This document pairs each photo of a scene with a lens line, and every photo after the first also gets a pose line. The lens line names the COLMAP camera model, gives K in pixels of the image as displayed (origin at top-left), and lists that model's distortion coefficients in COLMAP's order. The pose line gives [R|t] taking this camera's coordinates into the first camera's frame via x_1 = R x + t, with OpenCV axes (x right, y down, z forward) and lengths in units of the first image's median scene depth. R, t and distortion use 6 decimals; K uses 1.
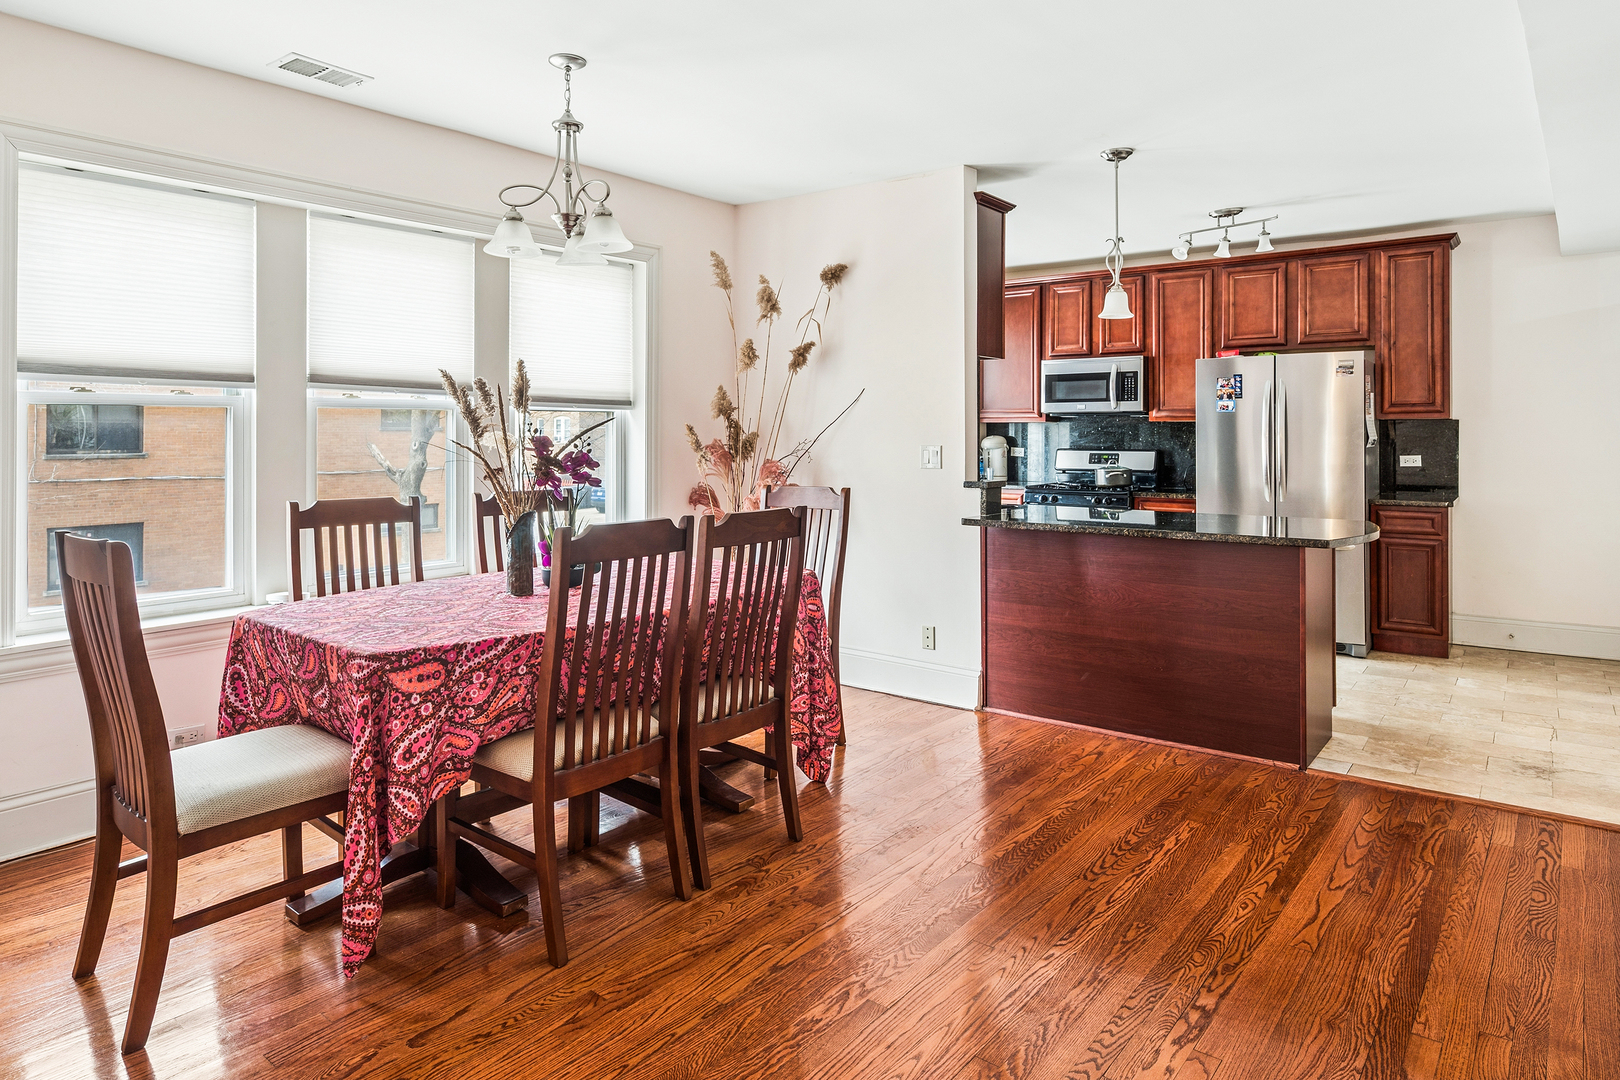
lens RADIAL K [[951.3, 0, 809.0], [0, 951.3, 536.7], [0, 0, 1]] dist [0.002547, 0.001568]
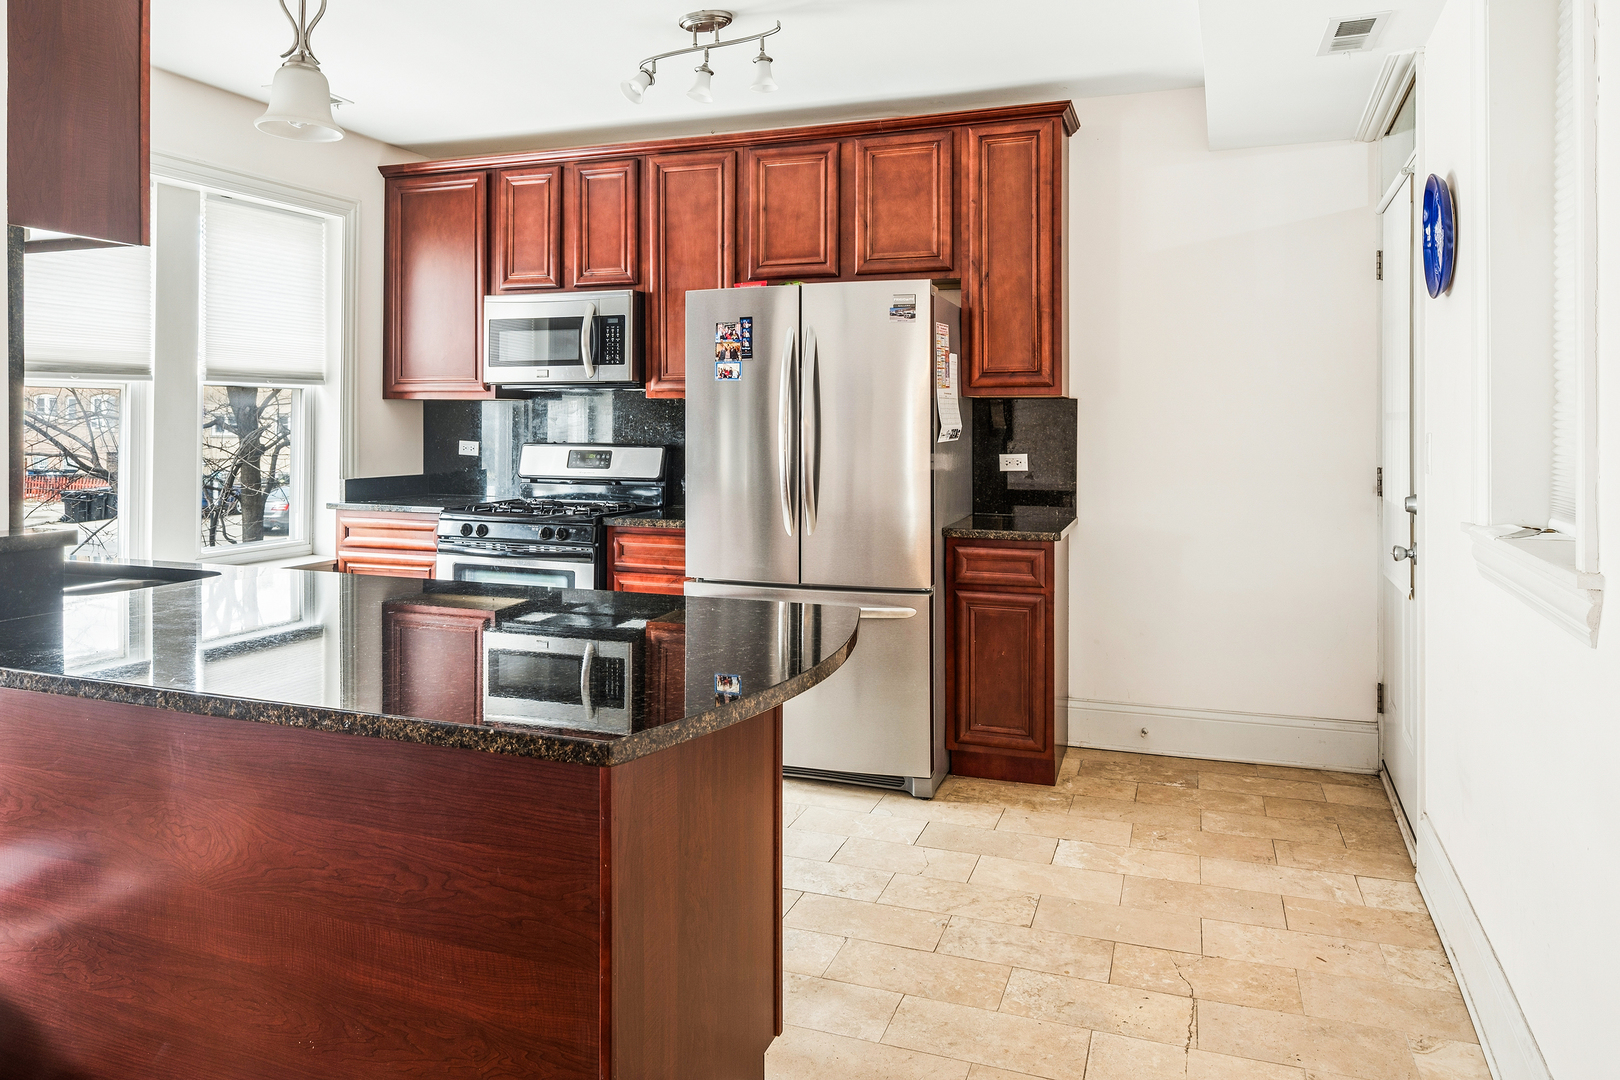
lens RADIAL K [[1025.8, 0, 807.9], [0, 1025.8, 604.5], [0, 0, 1]] dist [-0.000703, -0.000676]
pose [[0.956824, -0.048715, 0.286555, 0.294679], [0.028428, 0.996813, 0.074539, -0.039444], [-0.289273, -0.063174, 0.955160, 0.369847]]
